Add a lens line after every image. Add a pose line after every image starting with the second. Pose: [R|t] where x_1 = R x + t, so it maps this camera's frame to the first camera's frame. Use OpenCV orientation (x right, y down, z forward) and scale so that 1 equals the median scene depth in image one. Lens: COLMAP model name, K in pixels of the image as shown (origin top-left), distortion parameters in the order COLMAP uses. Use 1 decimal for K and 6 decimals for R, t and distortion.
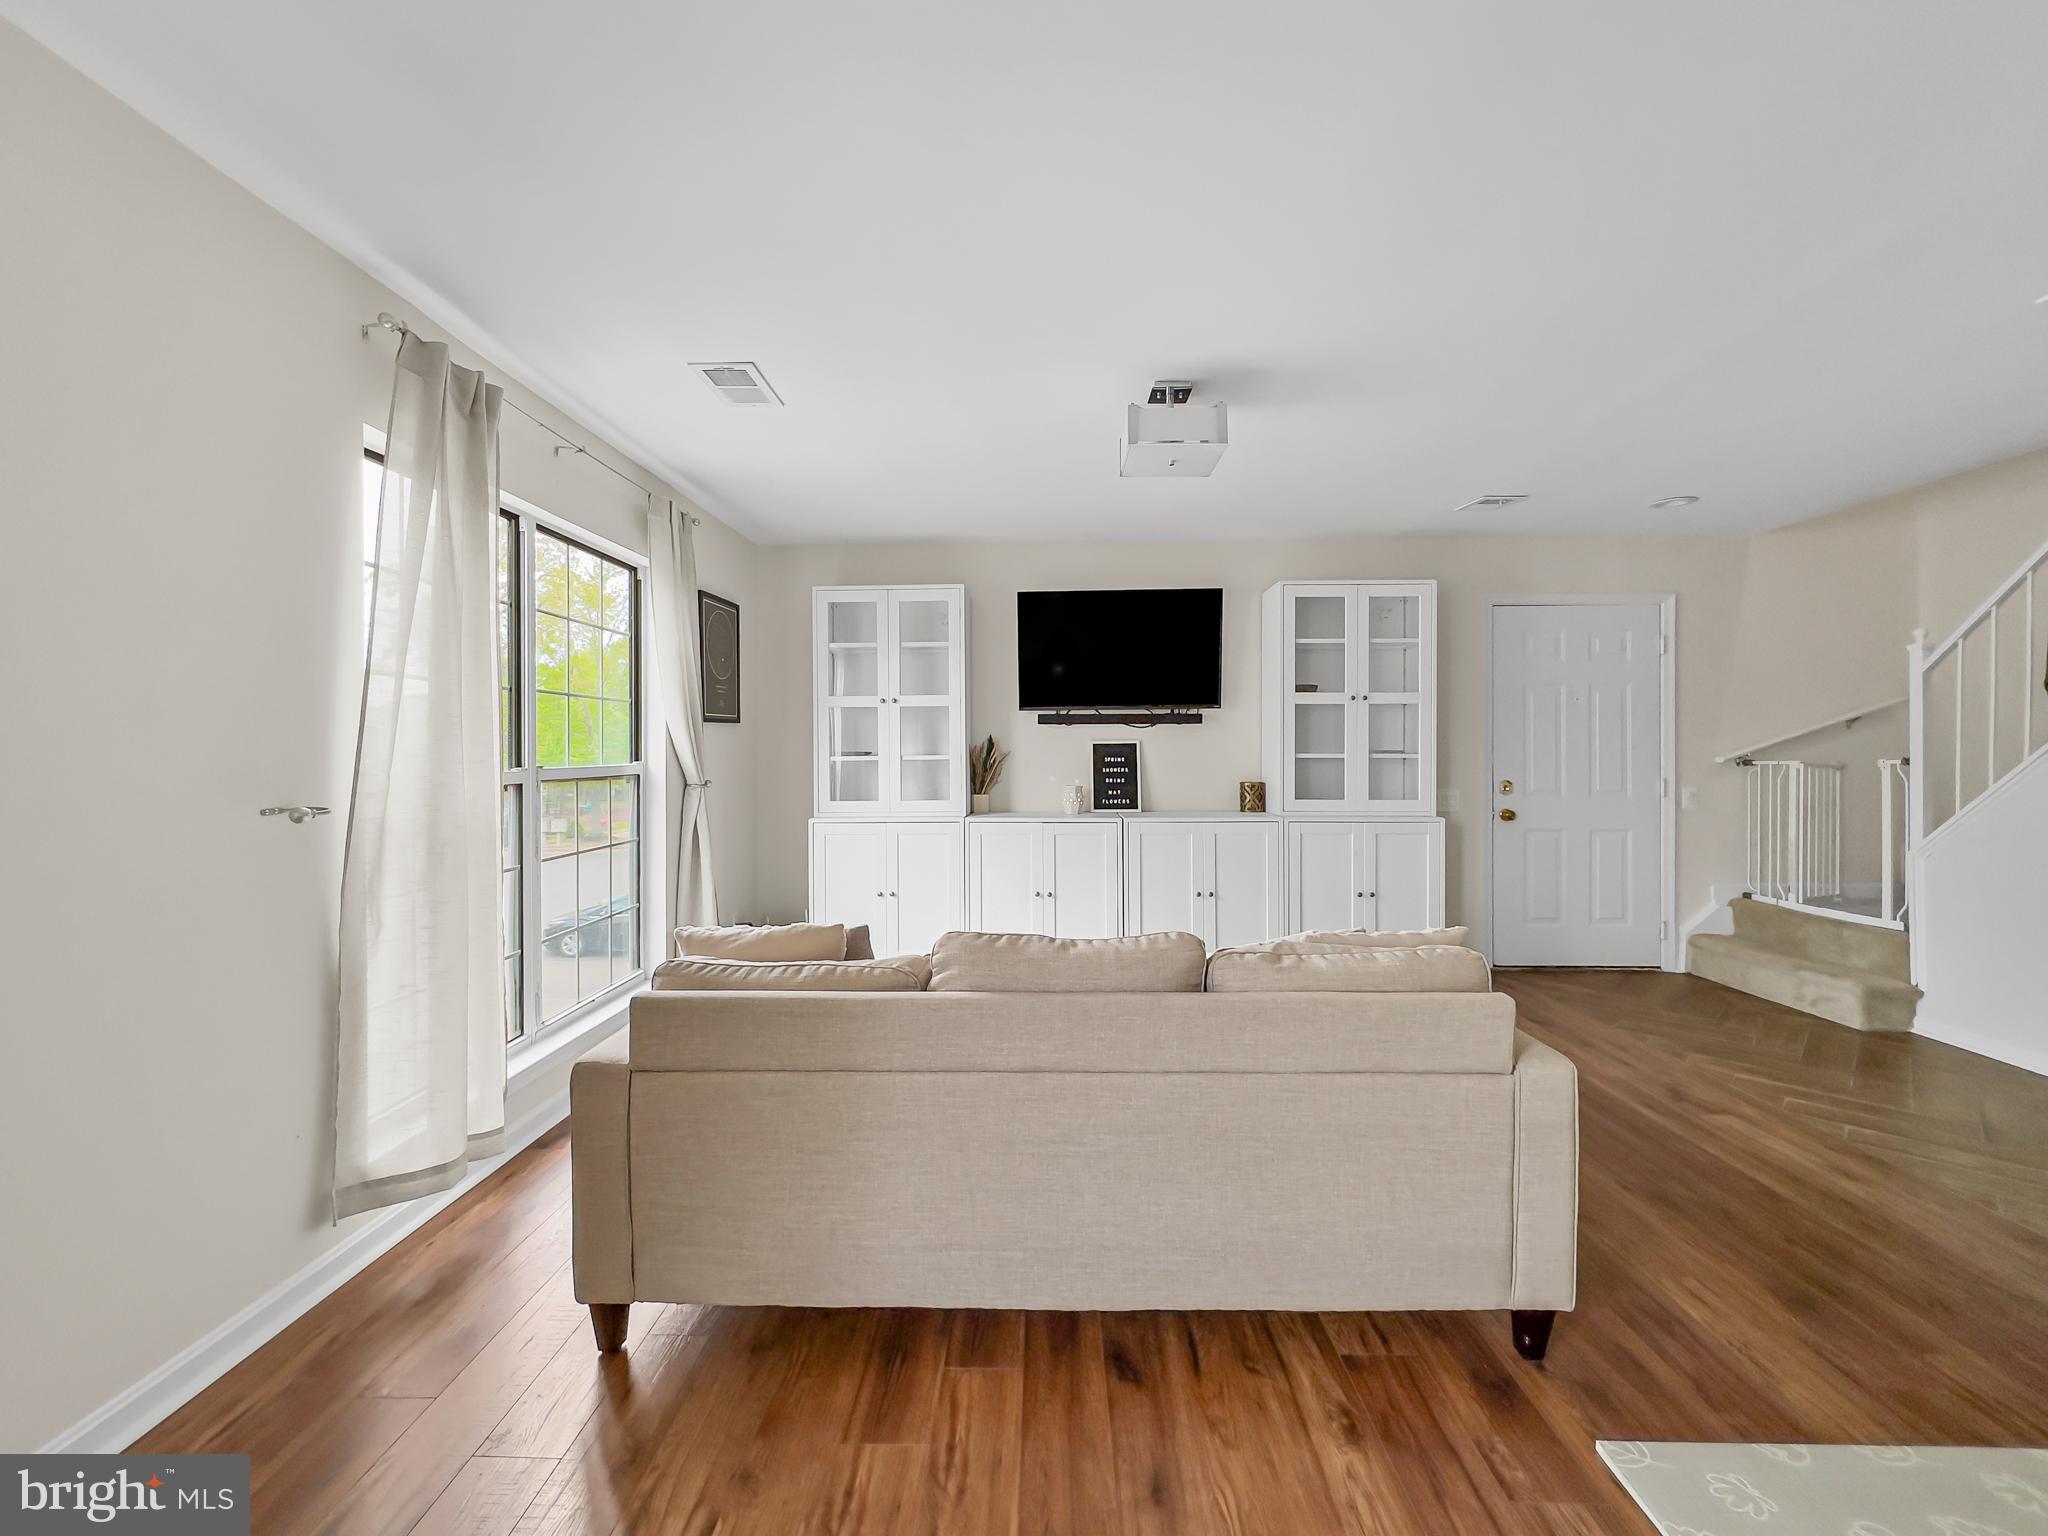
lens RADIAL K [[826.0, 0, 1025.4], [0, 826.0, 757.9], [0, 0, 1]] dist [-0.004593, -0.000272]
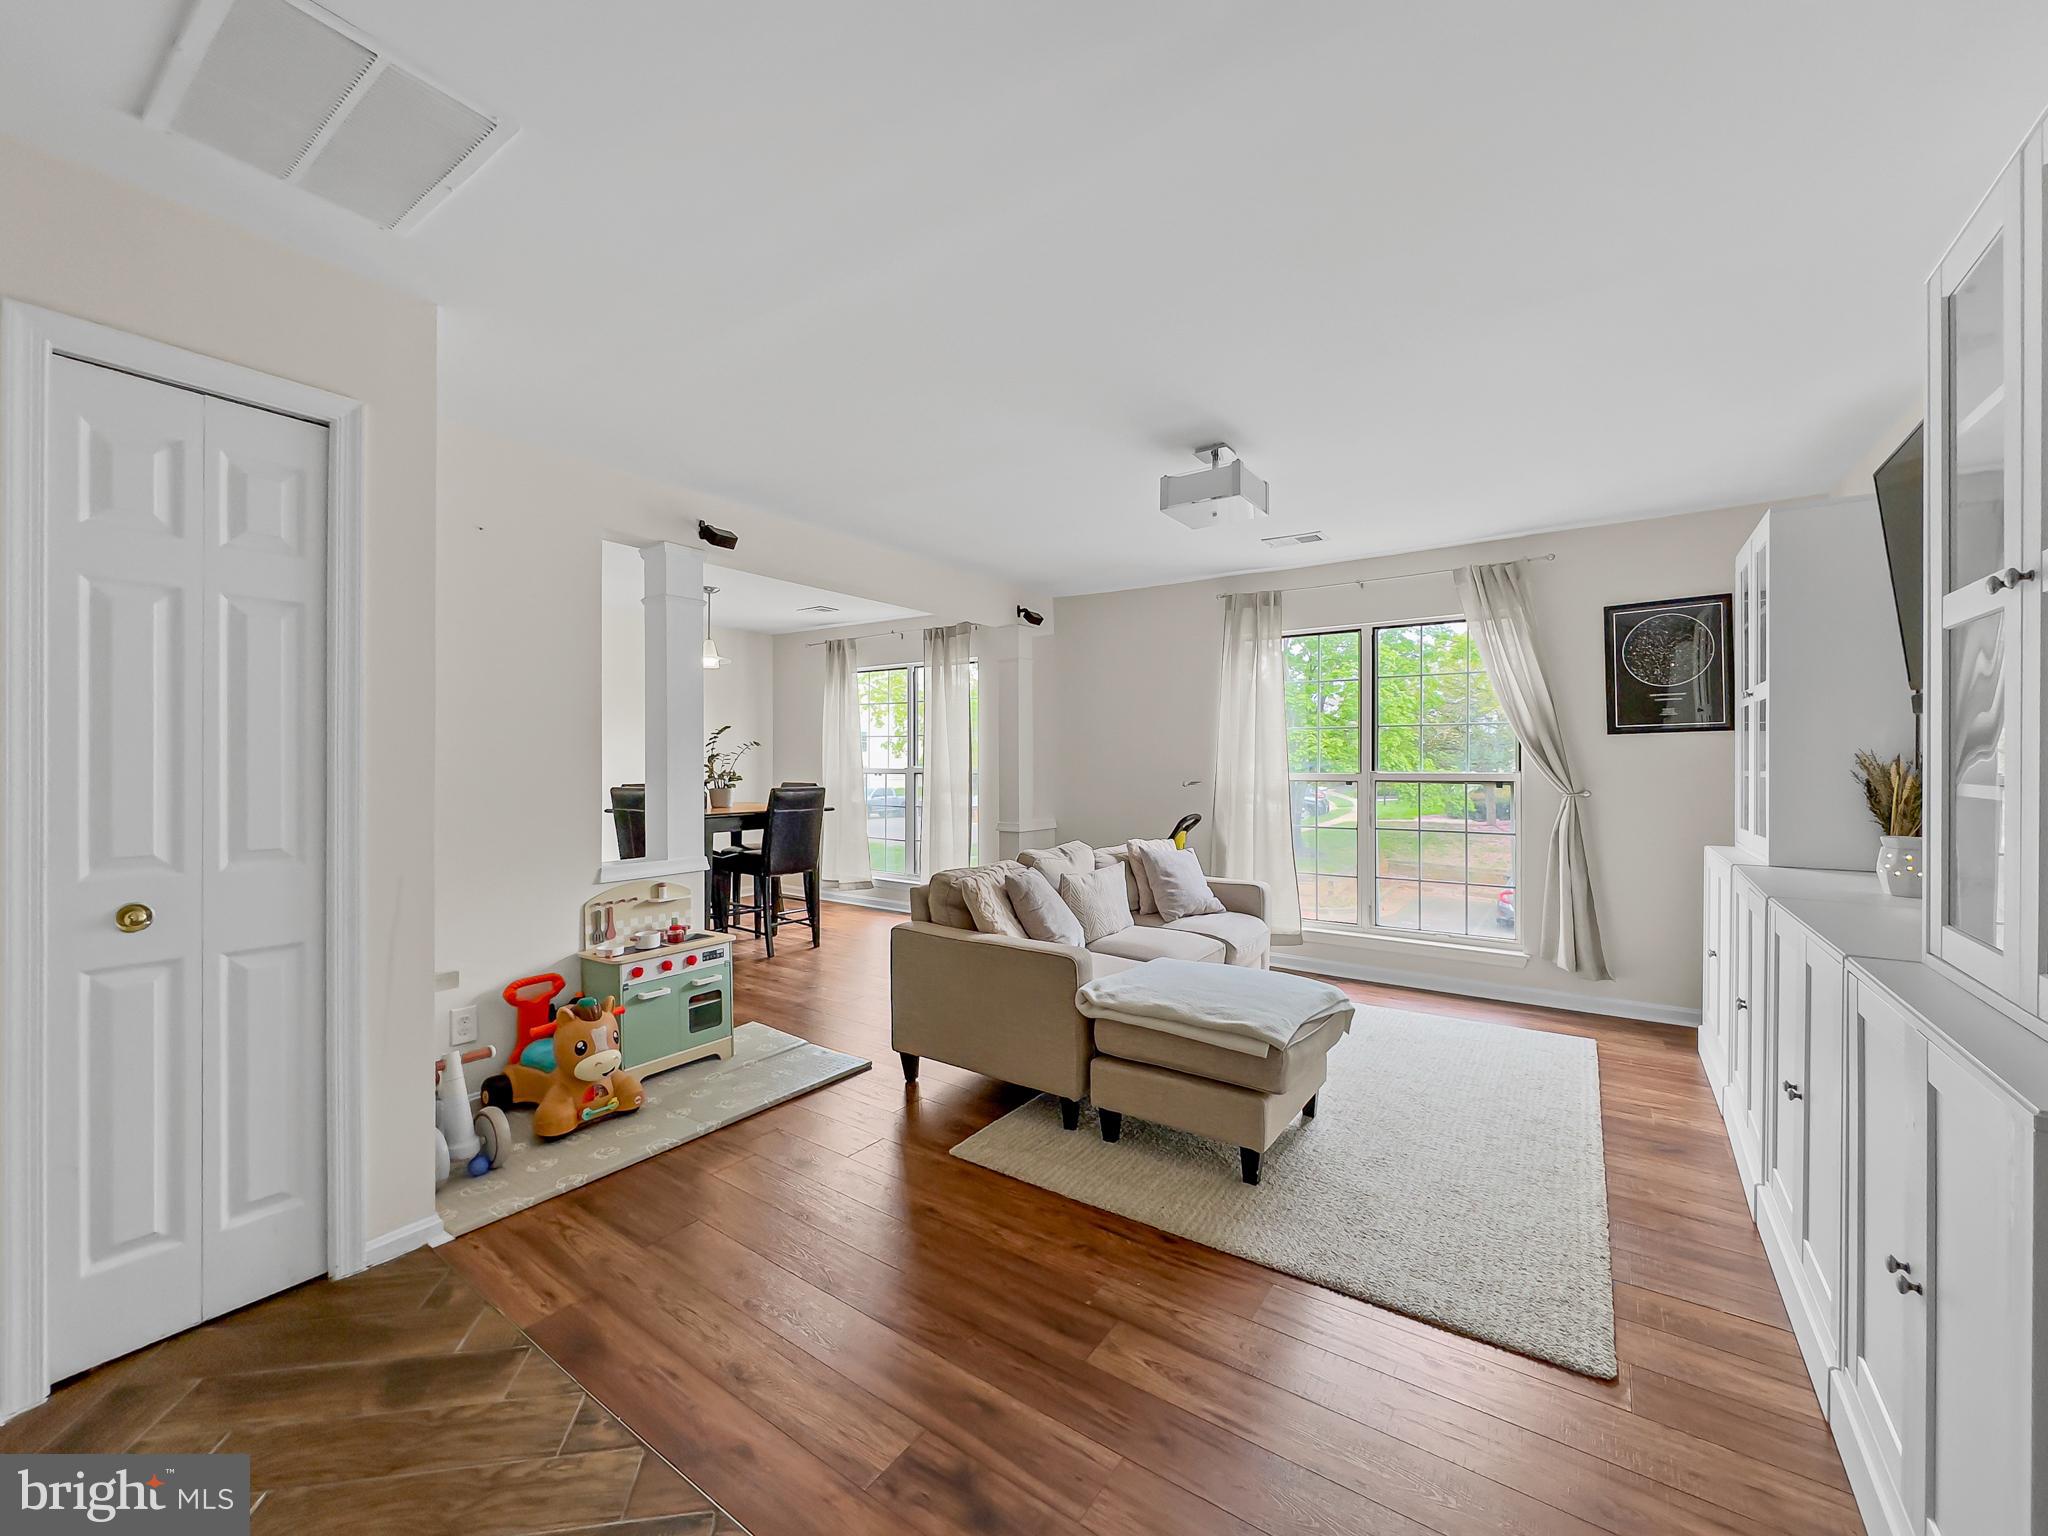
lens RADIAL K [[826.0, 0, 1018.0], [0, 826.0, 763.5], [0, 0, 1]] dist [-0.004593, -0.000272]
pose [[-0.546336, 0.004221, -0.837555, 1.017933], [-0.006407, 0.999937, 0.009219, -0.021741], [0.837542, 0.010403, -0.546275, 1.102781]]
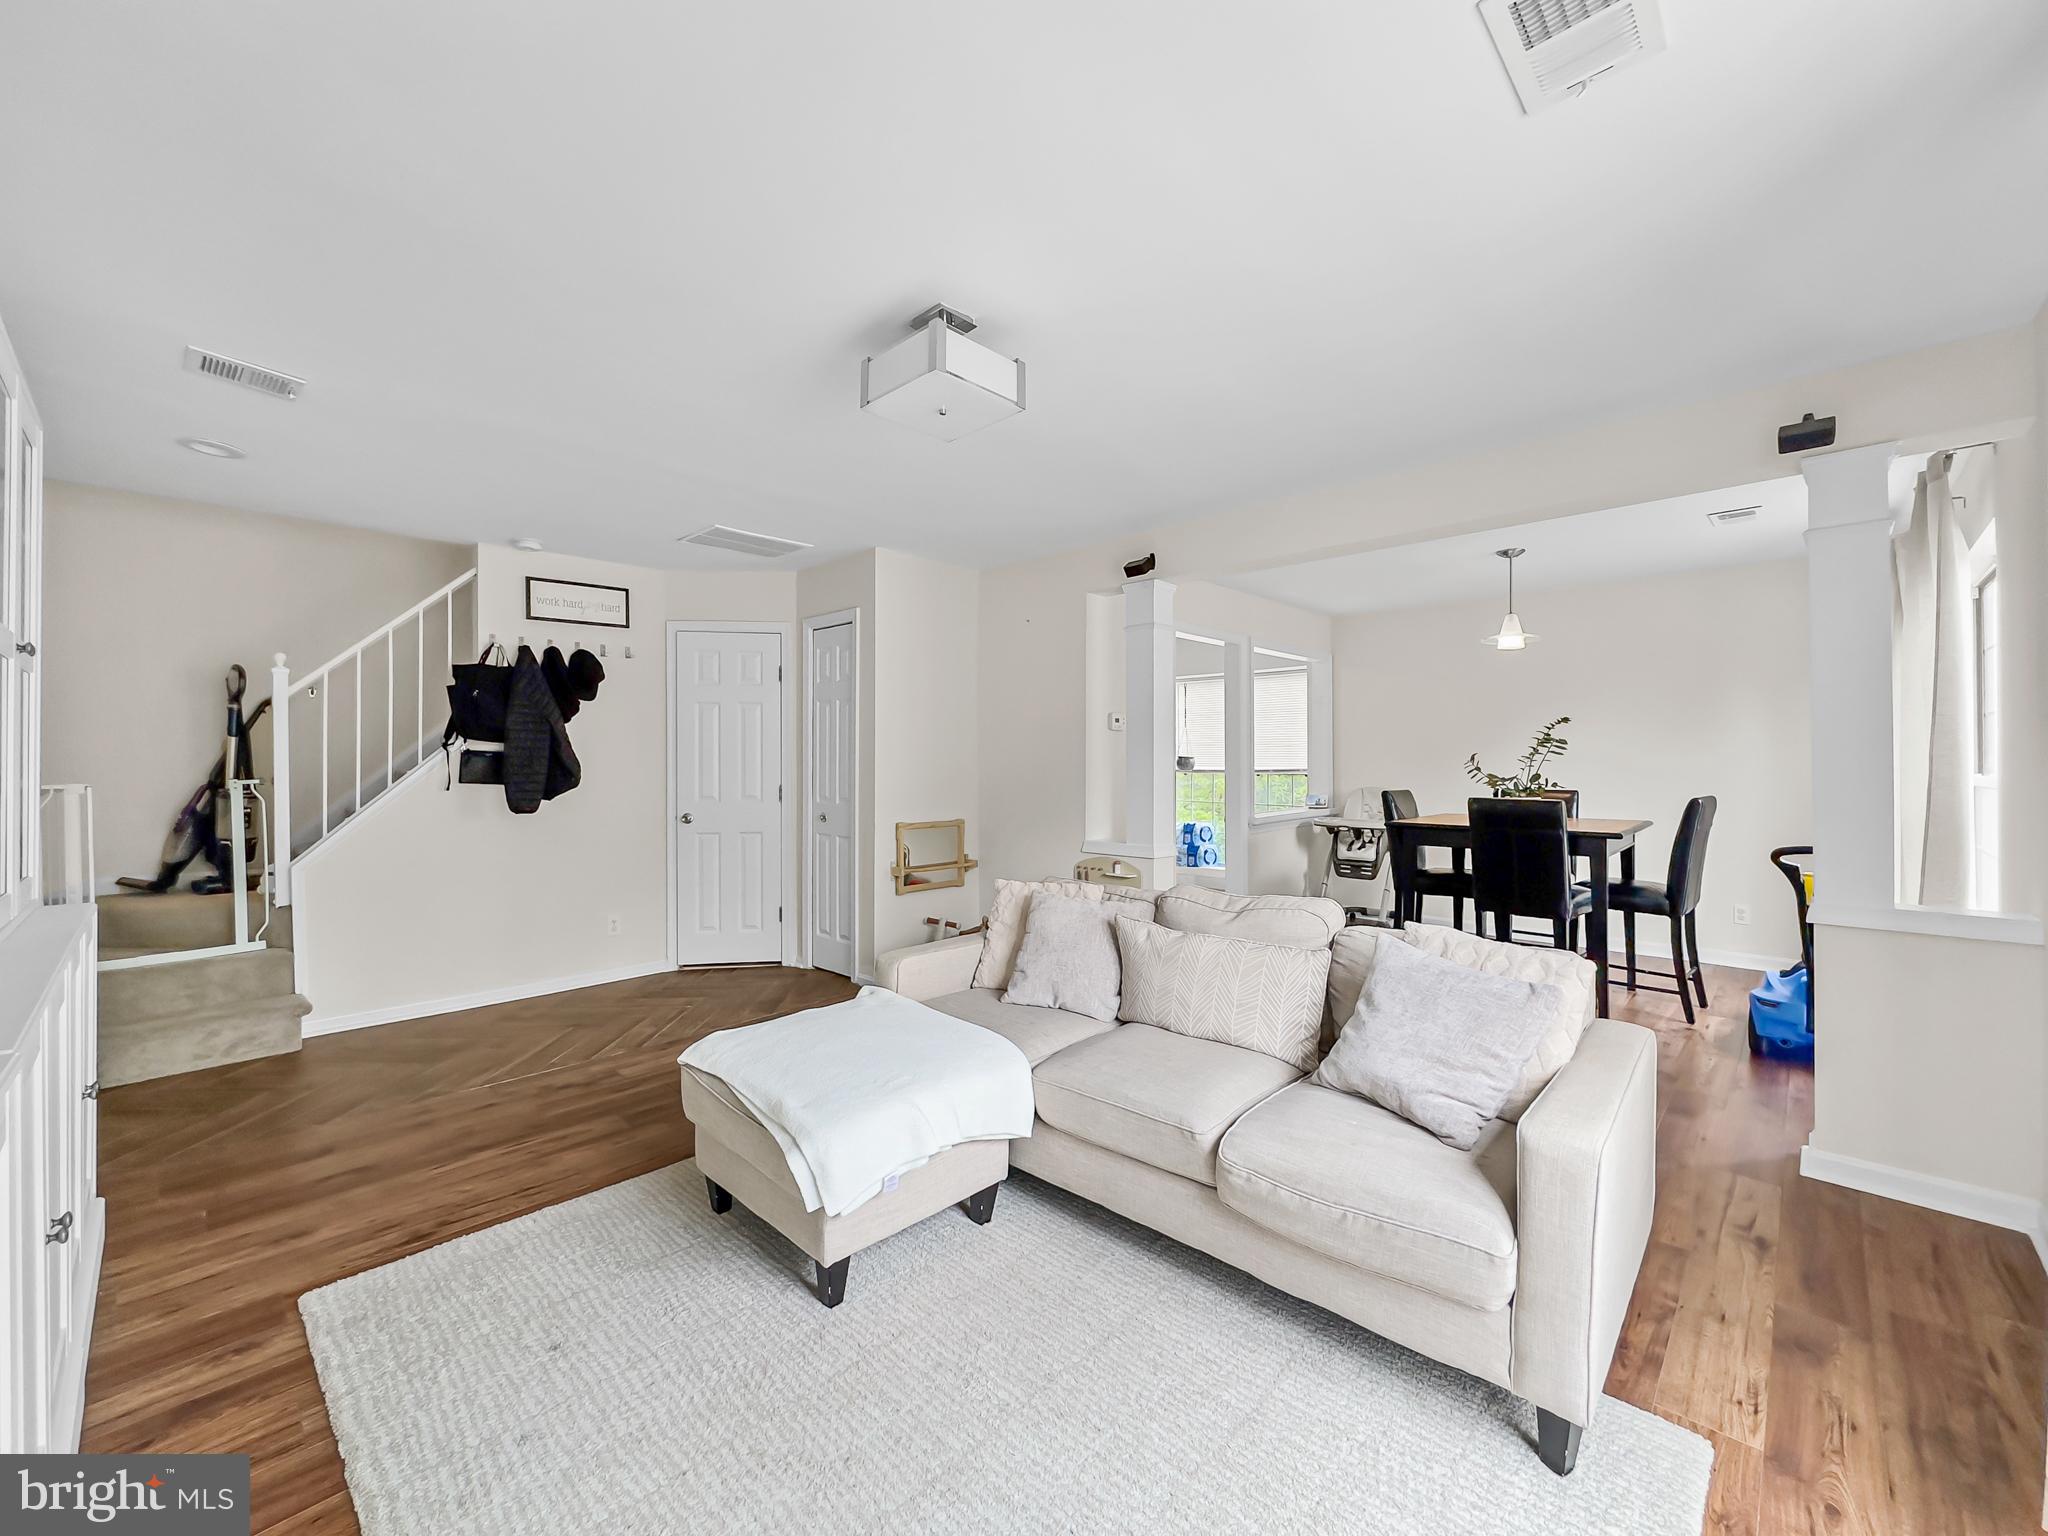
lens RADIAL K [[826.0, 0, 1022.0], [0, 826.0, 764.4], [0, 0, 1]] dist [-0.004593, -0.000272]
pose [[-0.740952, 0.002896, 0.671552, -0.332895], [0.007246, 0.999967, 0.003682, -0.015624], [-0.671519, 0.007594, -0.740948, 1.218039]]
